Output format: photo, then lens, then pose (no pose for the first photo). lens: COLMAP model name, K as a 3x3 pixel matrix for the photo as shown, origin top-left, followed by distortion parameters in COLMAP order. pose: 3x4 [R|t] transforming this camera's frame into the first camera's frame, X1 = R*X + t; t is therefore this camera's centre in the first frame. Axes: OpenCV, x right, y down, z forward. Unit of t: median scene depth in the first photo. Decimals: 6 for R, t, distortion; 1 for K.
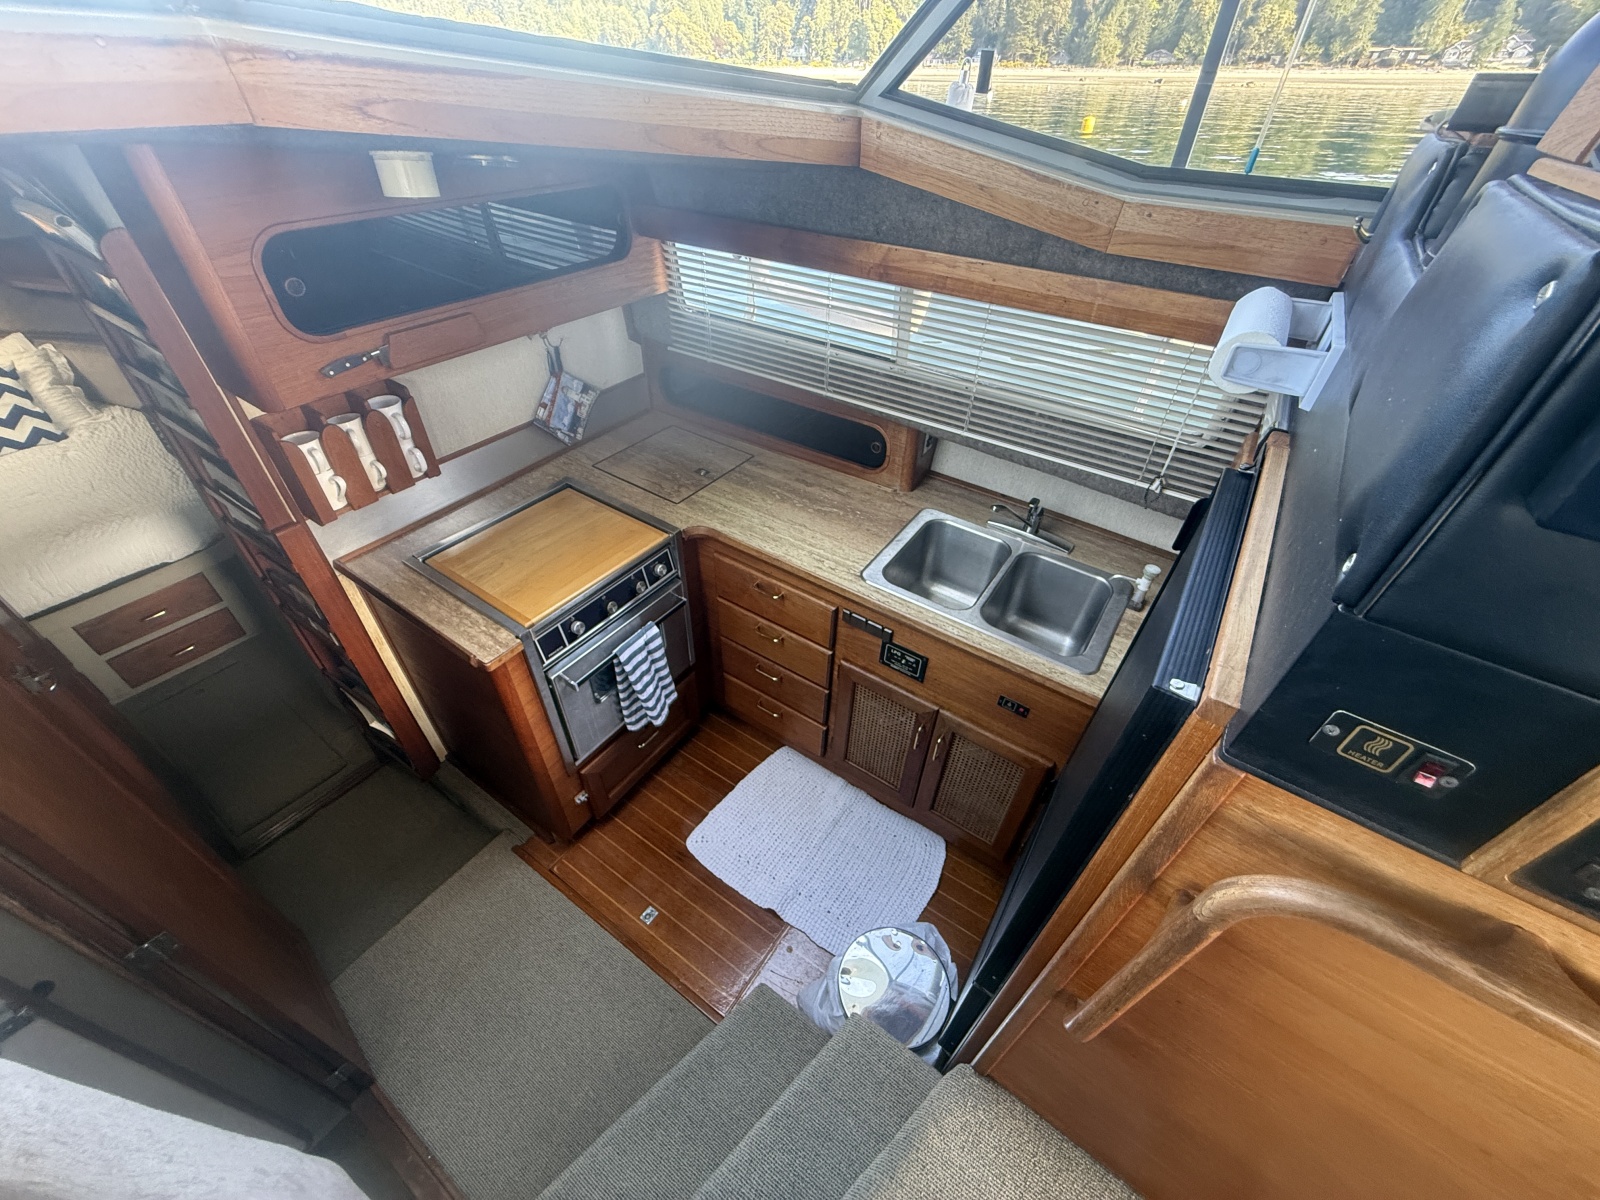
lens RADIAL K [[631.3, 0, 800.0], [0, 631.3, 600.0], [0, 0, 1]] dist [0.000887, 0.000056]
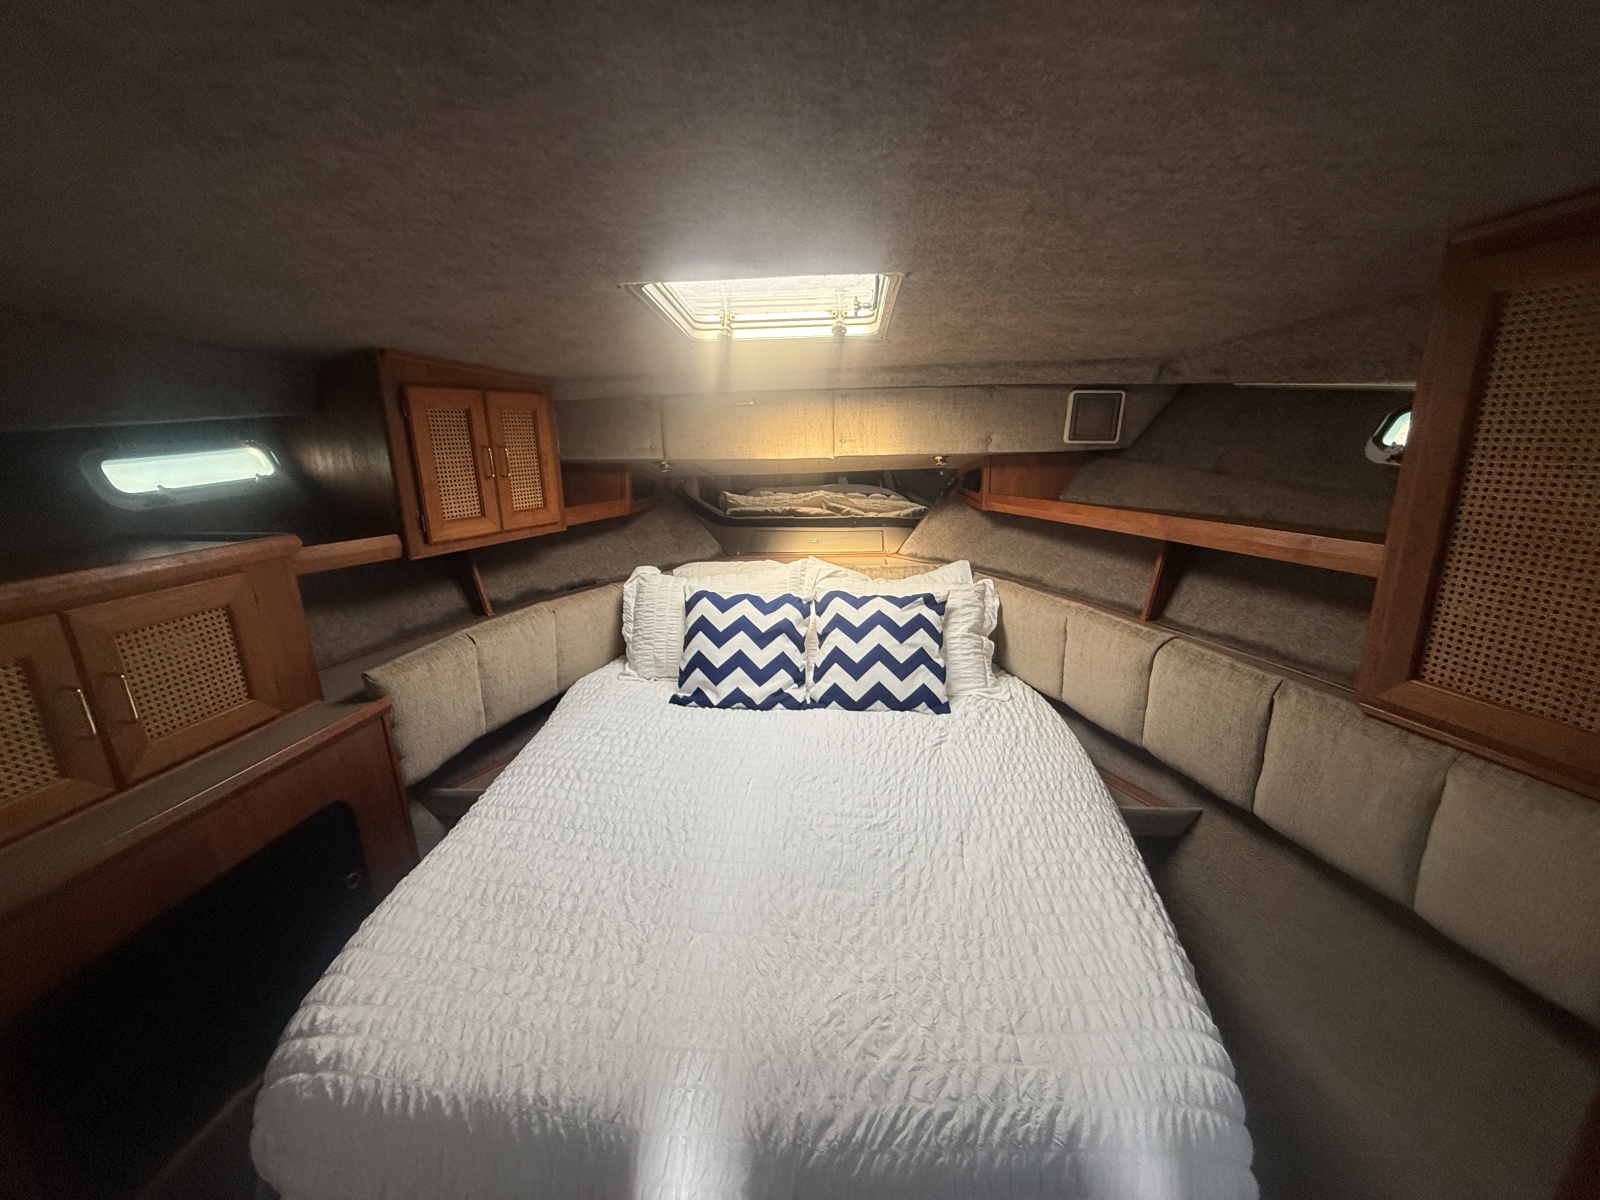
lens RADIAL K [[639.3, 0, 796.2], [0, 639.3, 602.4], [0, 0, 1]] dist [-0.000443, 0.000288]
pose [[0.511017, 0.186151, -0.839172, -0.734451], [-0.527353, 0.838844, -0.135056, -0.183574], [0.678793, 0.511555, 0.526831, 0.519140]]
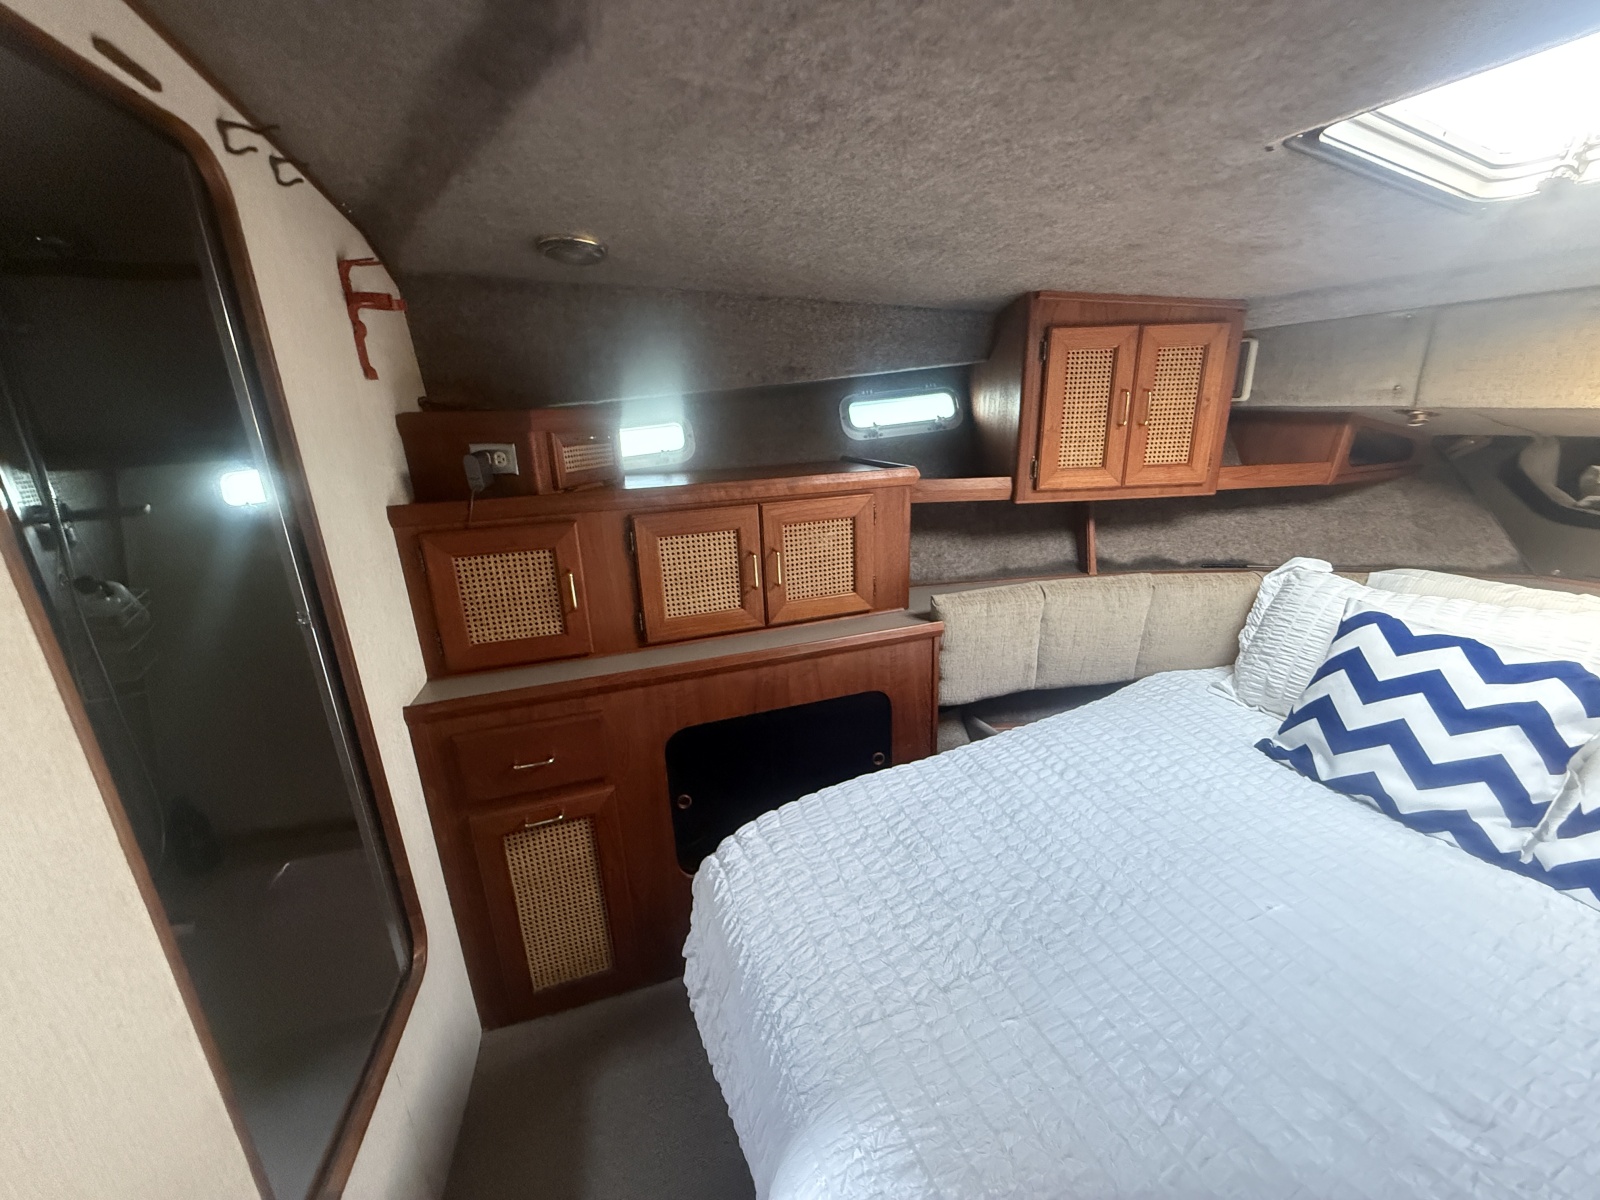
lens RADIAL K [[639.3, 0, 796.2], [0, 639.3, 602.4], [0, 0, 1]] dist [-0.000443, 0.000288]
pose [[-0.516640, 0.249687, -0.818987, -0.789164], [-0.532879, 0.654928, 0.535826, -0.261063], [0.670166, 0.713250, -0.205309, 0.619977]]
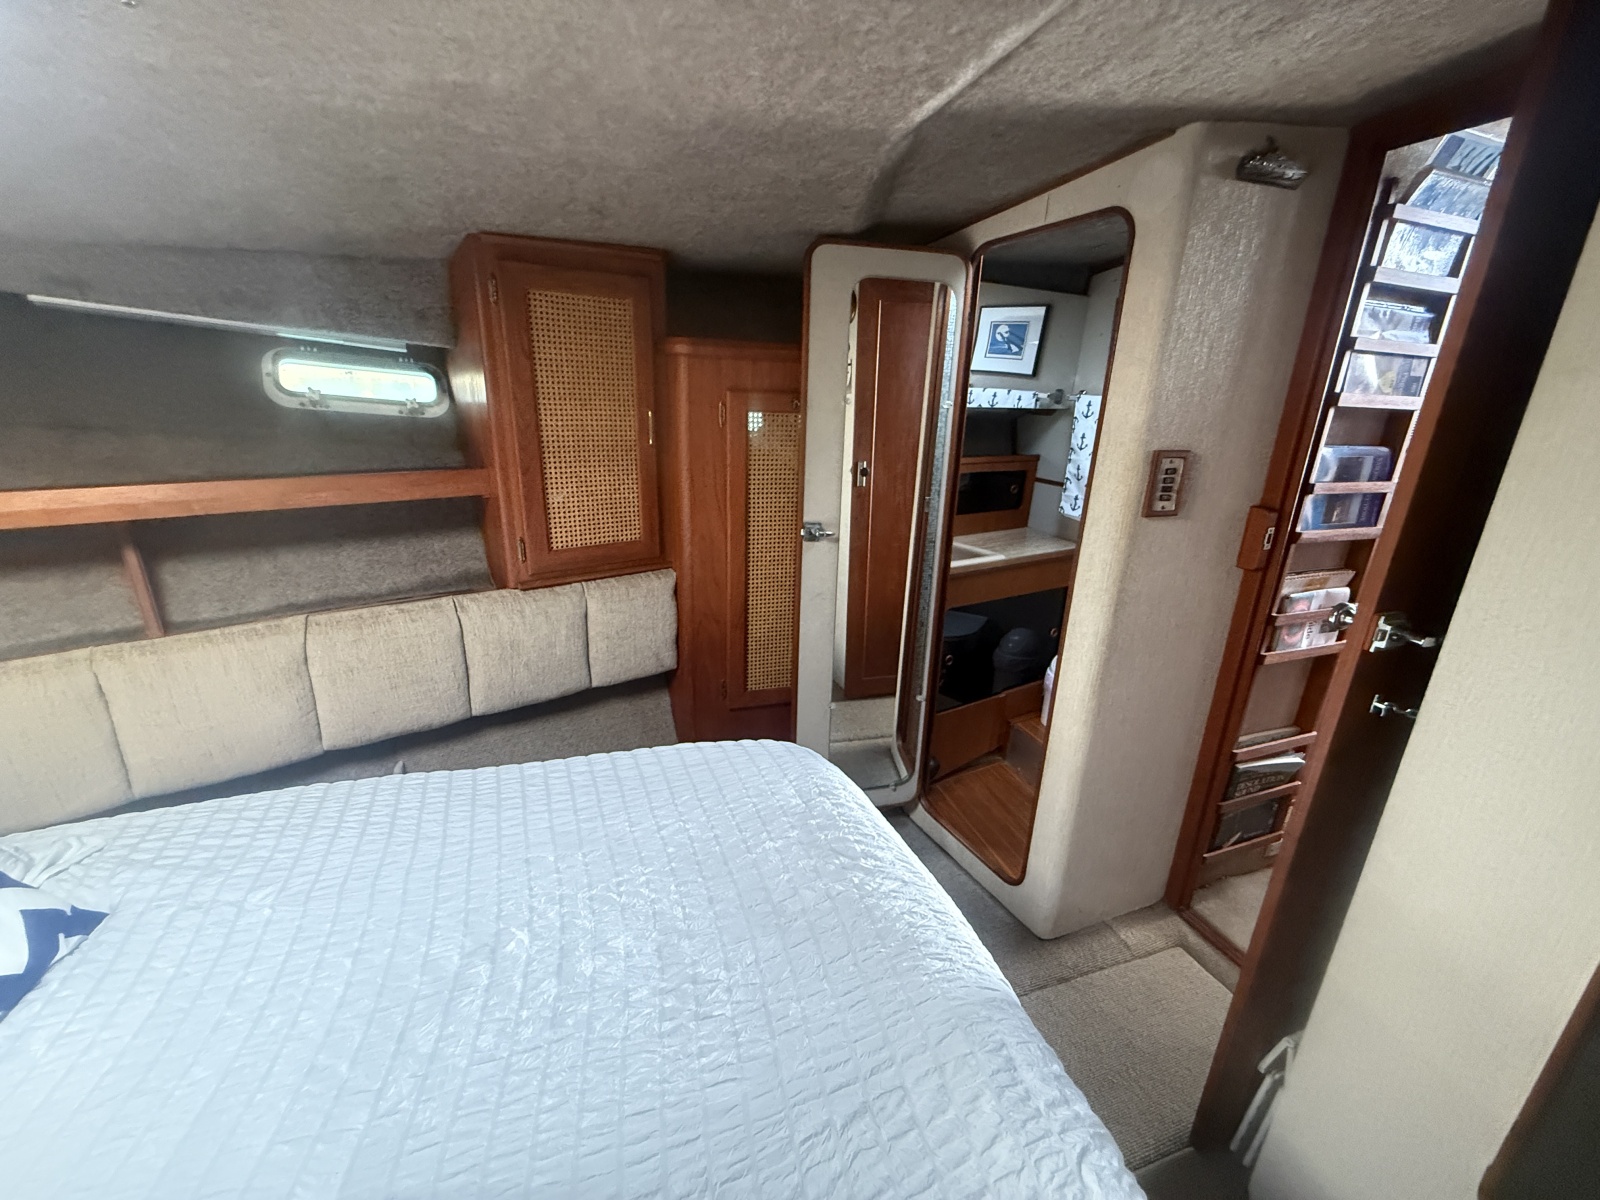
lens RADIAL K [[639.3, 0, 796.2], [0, 639.3, 602.4], [0, 0, 1]] dist [-0.000443, 0.000288]
pose [[0.598851, -0.256753, 0.758588, -1.156080], [0.503460, 0.857334, -0.107270, -0.180144], [-0.622821, 0.446157, 0.642680, 0.510848]]
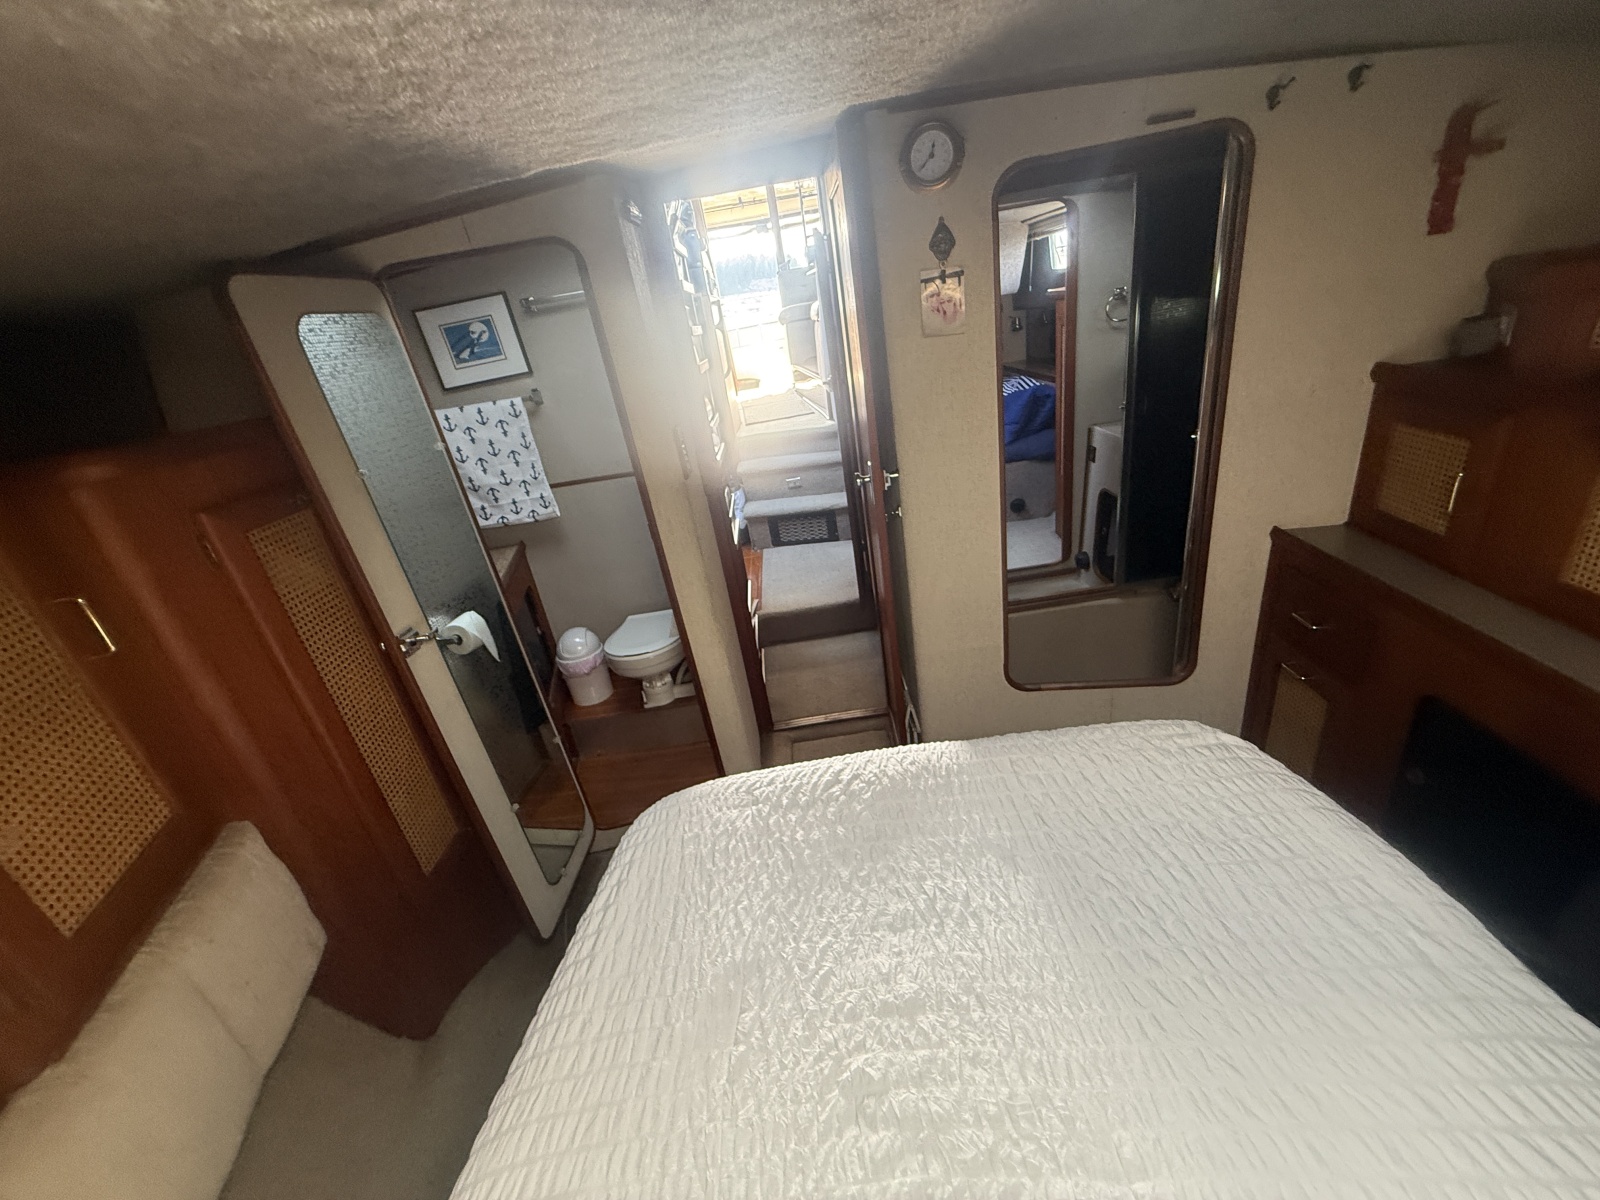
lens RADIAL K [[631.3, 0, 800.0], [0, 631.3, 600.0], [0, 0, 1]] dist [0.000887, 0.000056]
pose [[-0.584564, -0.274060, 0.763660, -1.184310], [0.622430, 0.452279, 0.638768, -0.426454], [-0.520448, 0.848726, -0.093803, 0.729040]]
